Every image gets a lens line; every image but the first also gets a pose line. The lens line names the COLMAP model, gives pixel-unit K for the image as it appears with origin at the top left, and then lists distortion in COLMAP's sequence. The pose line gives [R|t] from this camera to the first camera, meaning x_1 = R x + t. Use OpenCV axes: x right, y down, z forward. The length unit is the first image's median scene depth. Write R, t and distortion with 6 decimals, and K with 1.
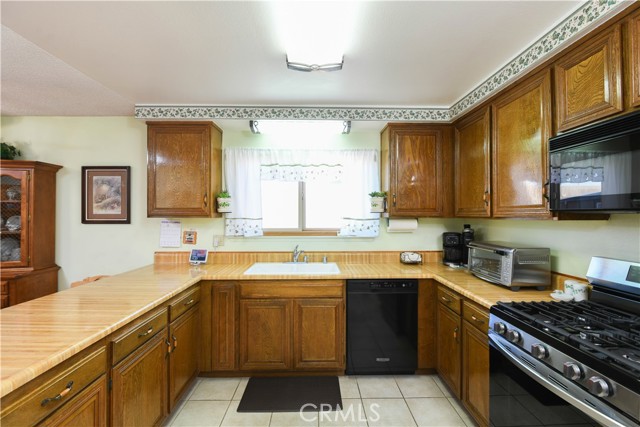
lens RADIAL K [[298.3, 0, 320.8], [0, 298.3, 211.2], [0, 0, 1]] dist [0.012191, 0.000025]
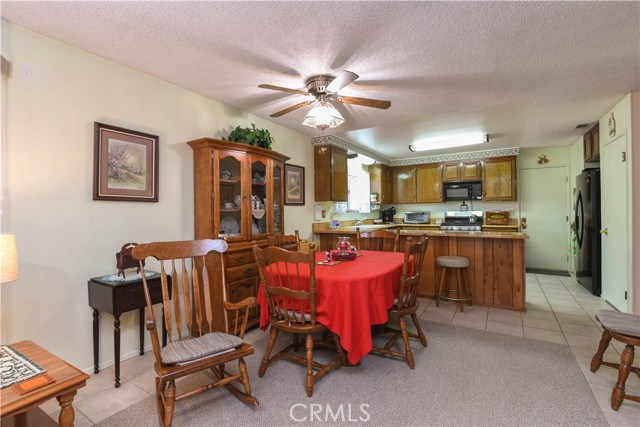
lens RADIAL K [[292.8, 0, 320.9], [0, 292.8, 210.6], [0, 0, 1]] dist [-0.003398, -0.005939]
pose [[0.547608, -0.003010, 0.836730, -1.879635], [0.004578, 0.999989, 0.000601, 0.070347], [-0.836722, 0.003502, 0.547616, 0.129755]]
